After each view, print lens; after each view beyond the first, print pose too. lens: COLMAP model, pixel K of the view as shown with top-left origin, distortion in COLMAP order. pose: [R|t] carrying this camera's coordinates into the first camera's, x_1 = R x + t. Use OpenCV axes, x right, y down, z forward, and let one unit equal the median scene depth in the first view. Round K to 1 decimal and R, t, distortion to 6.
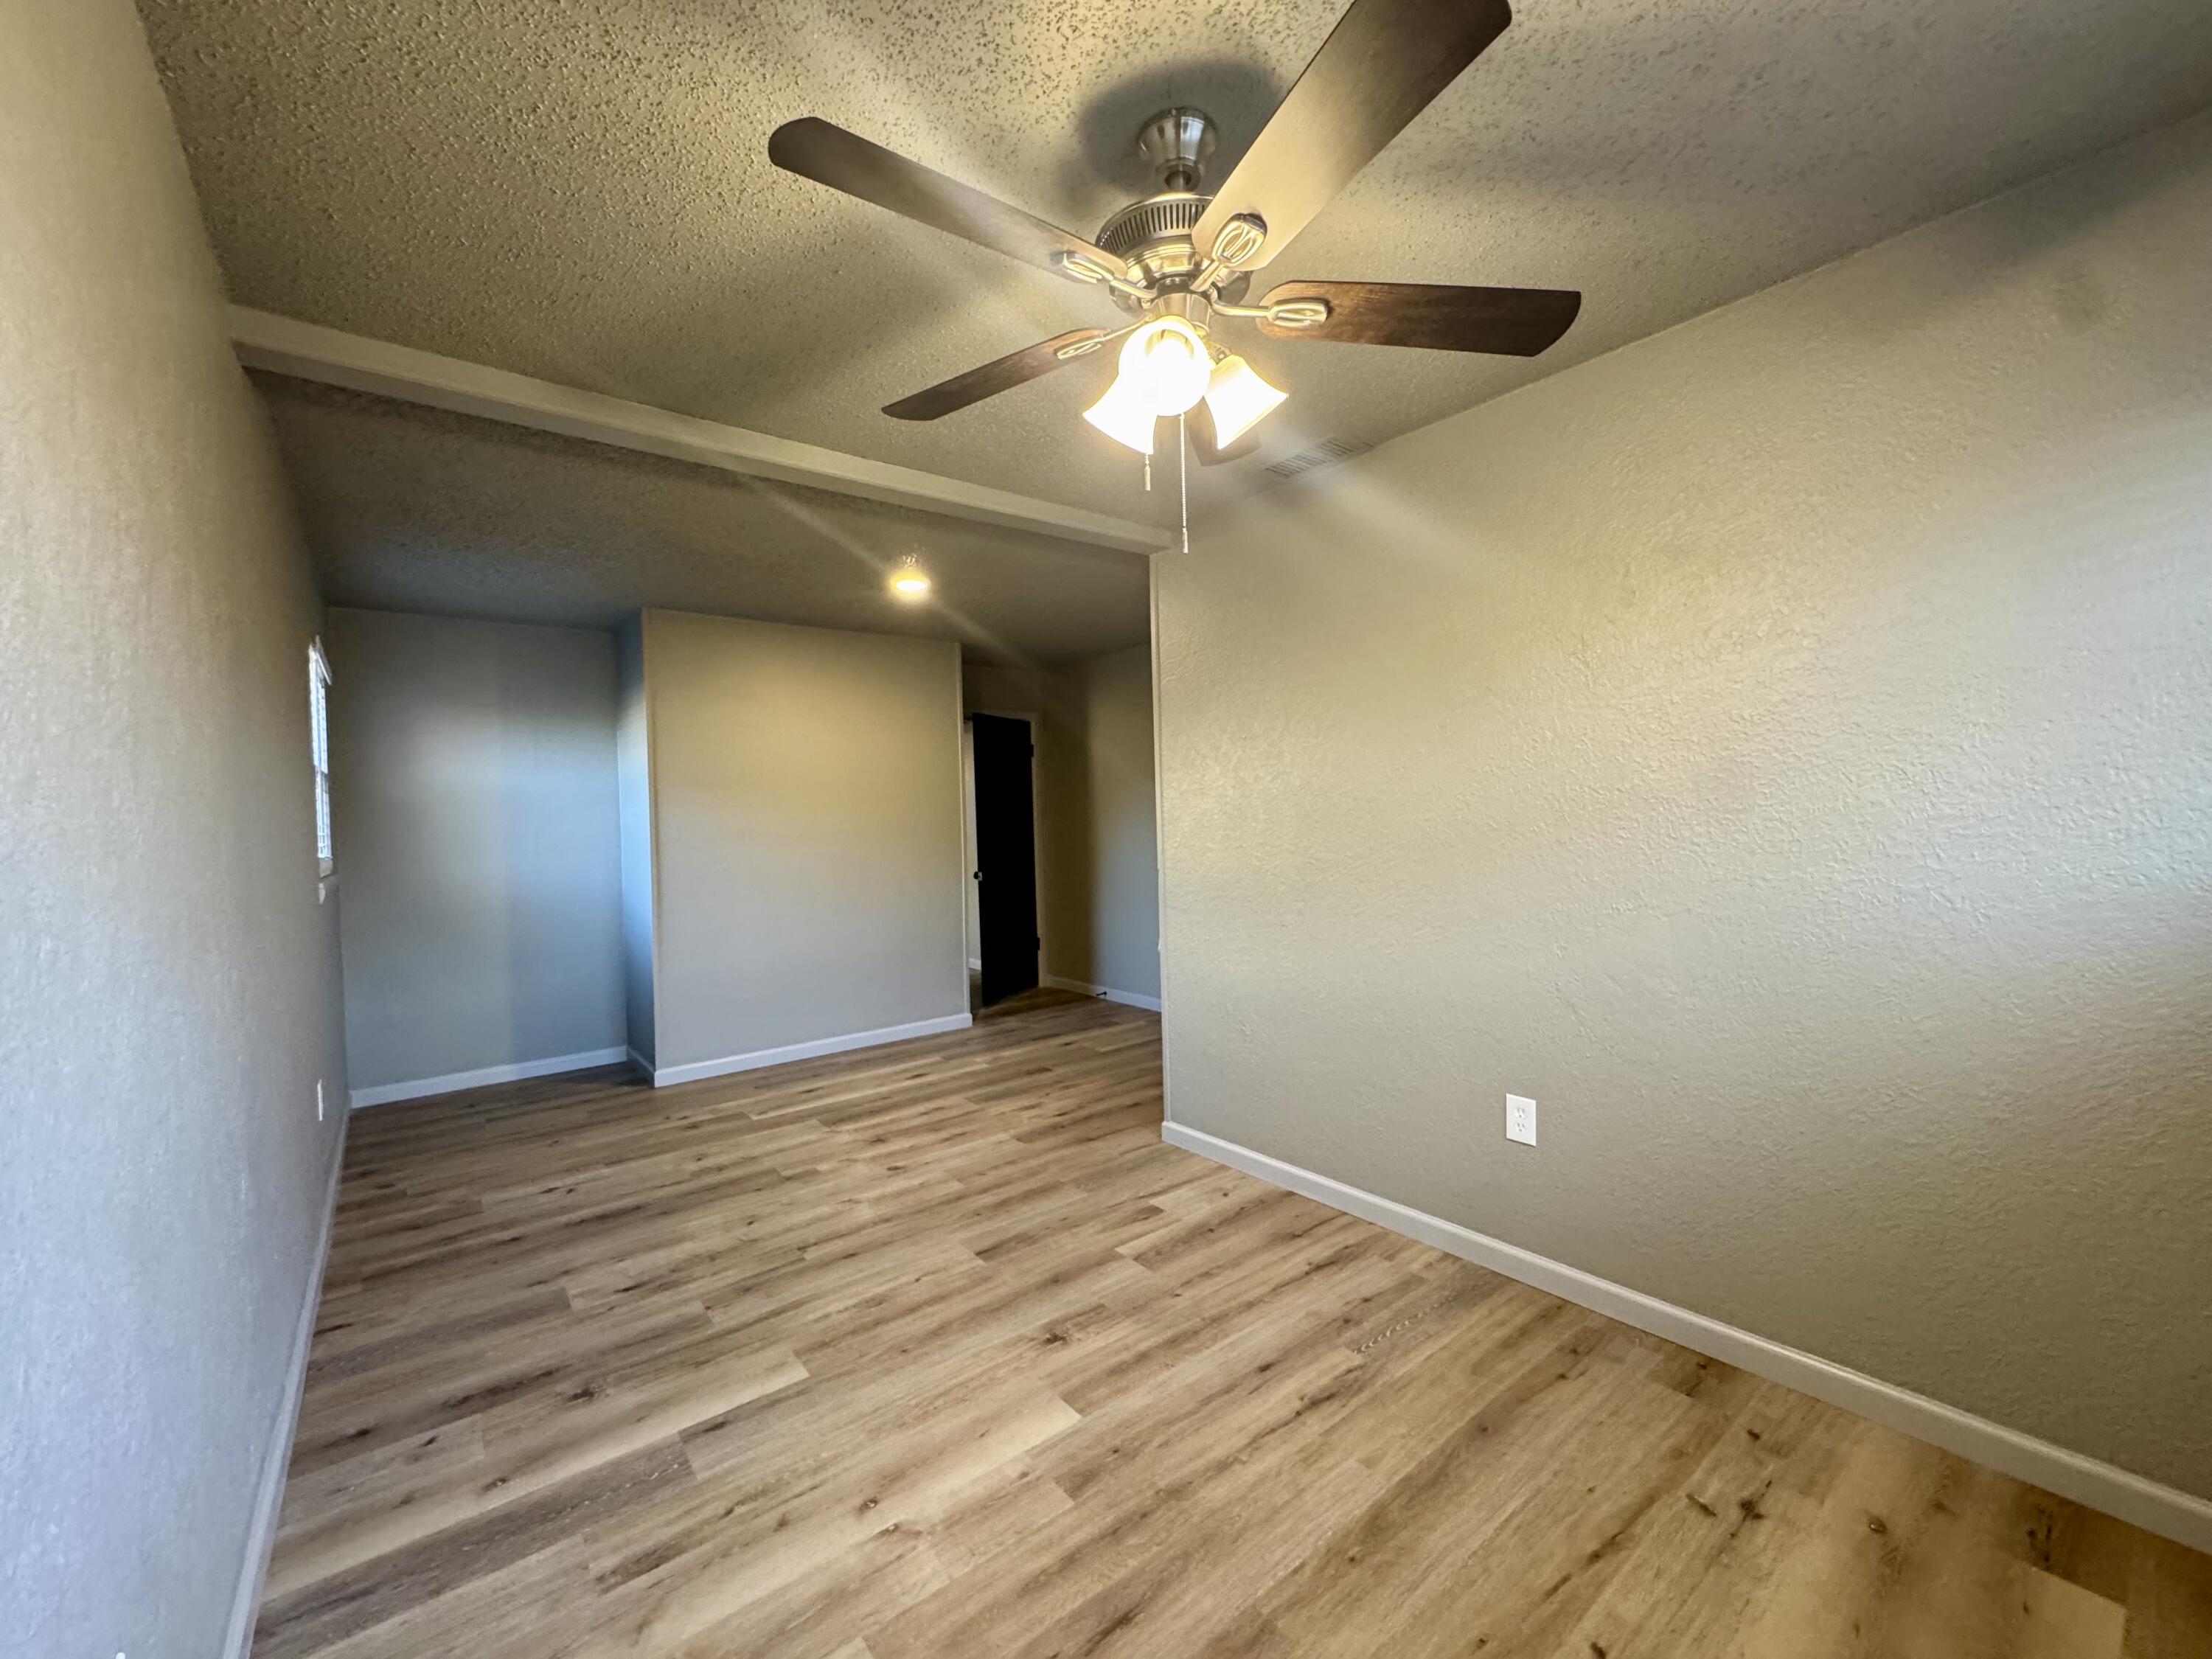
lens RADIAL K [[891.0, 0, 1115.5], [0, 891.0, 834.5], [0, 0, 1]] dist [-0.006086, 0.001016]
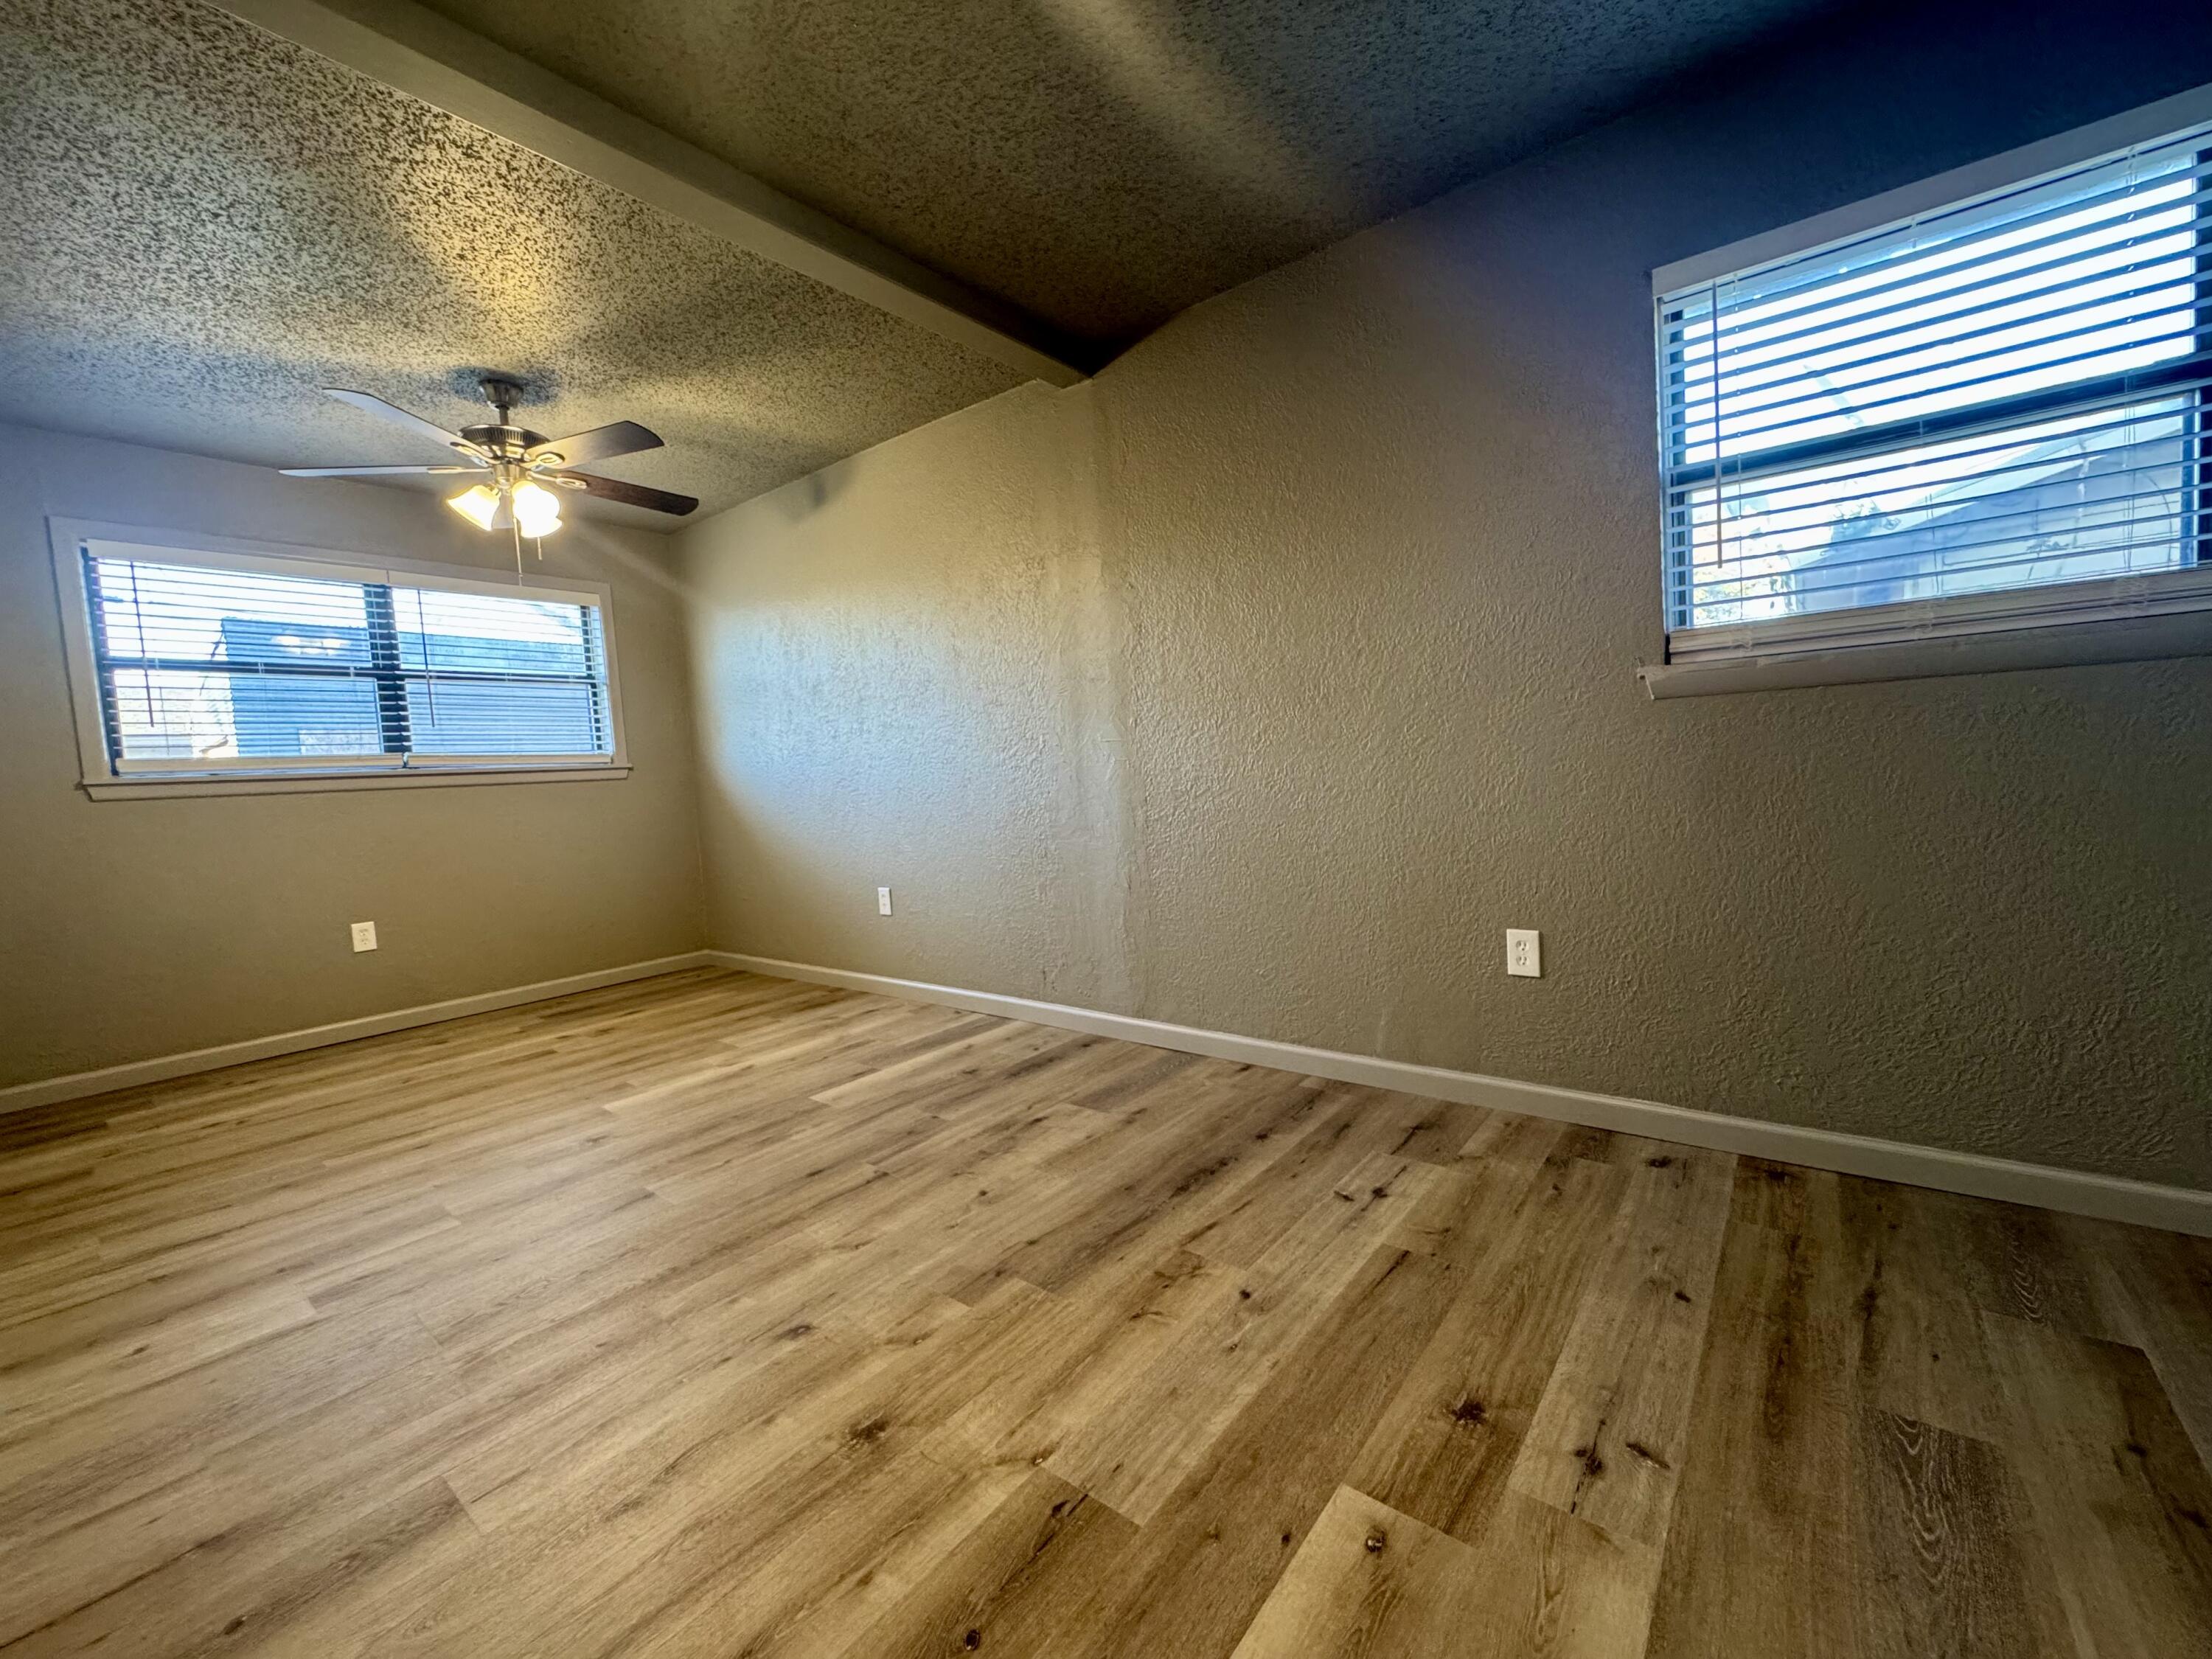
lens RADIAL K [[891.0, 0, 1108.4], [0, 891.0, 827.3], [0, 0, 1]] dist [-0.006086, 0.001016]
pose [[-0.971877, 0.098341, -0.213974, -0.349991], [0.079283, 0.992227, 0.095917, 0.076044], [0.221743, 0.076255, -0.972119, 1.546453]]
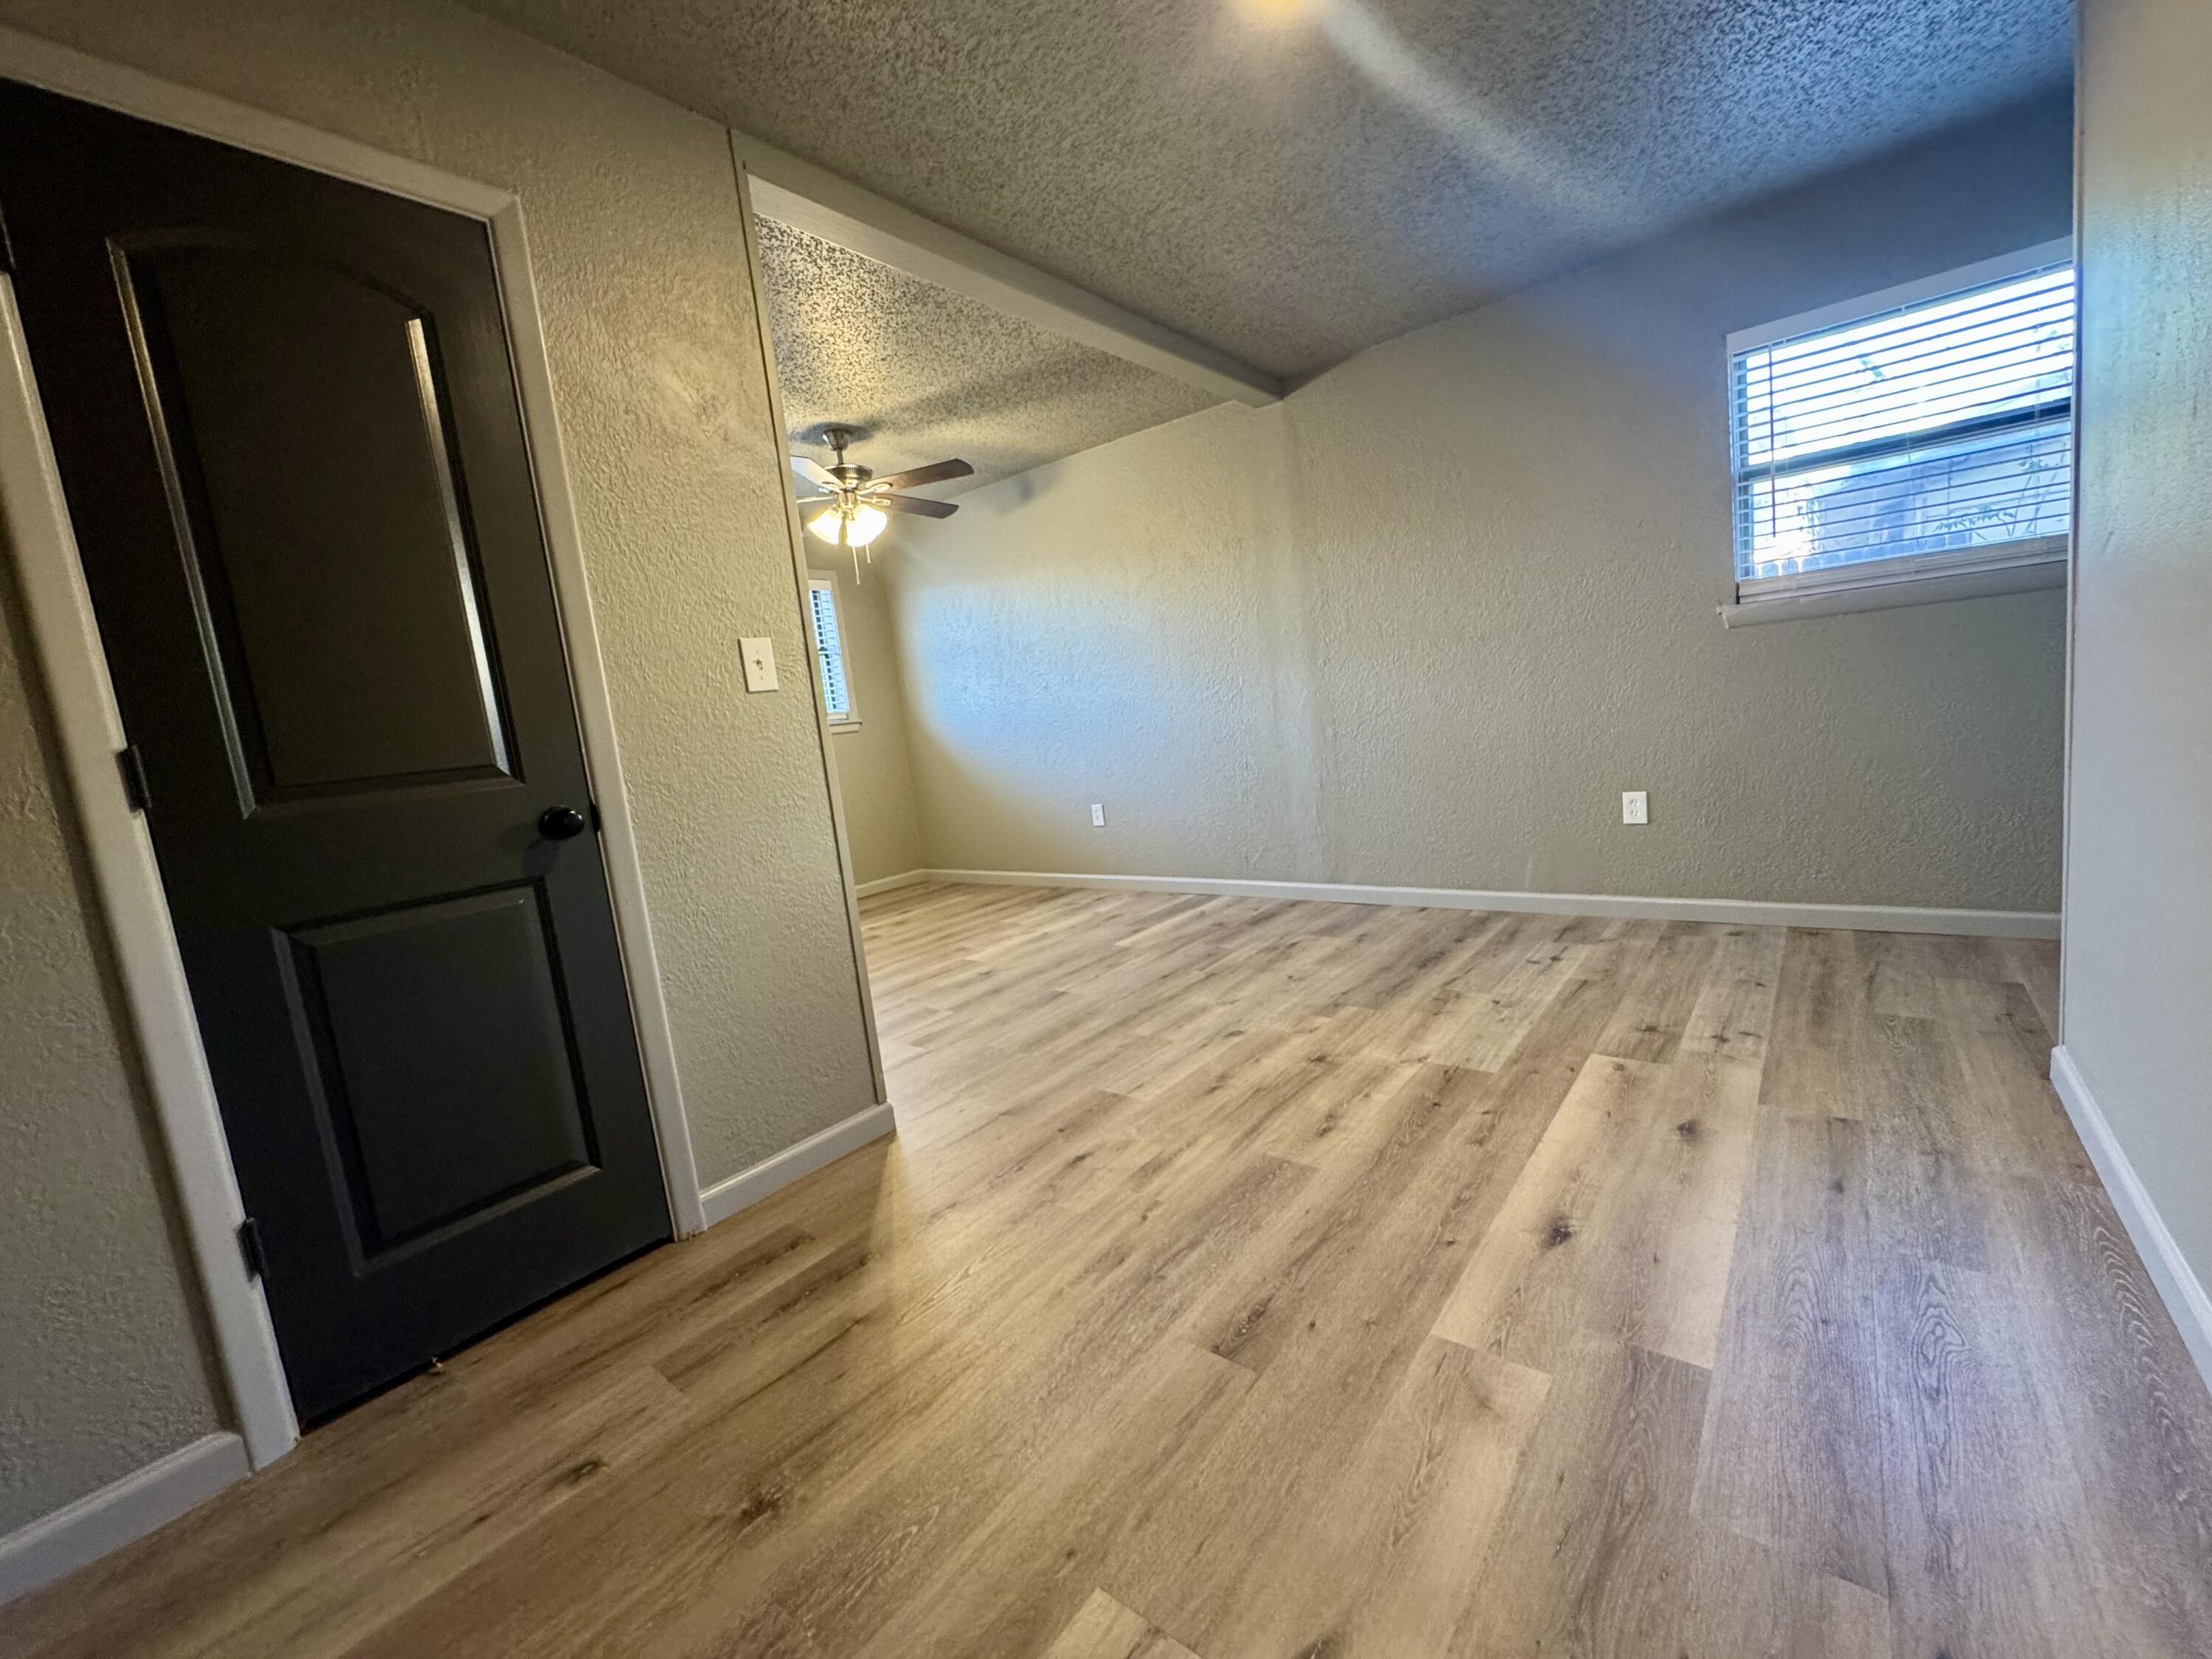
lens RADIAL K [[891.0, 0, 1107.7], [0, 891.0, 827.7], [0, 0, 1]] dist [-0.006086, 0.001016]
pose [[-0.968198, 0.161353, -0.191199, -0.009601], [0.132096, 0.978720, 0.157030, 0.048598], [0.212467, 0.126779, -0.968909, 1.818531]]
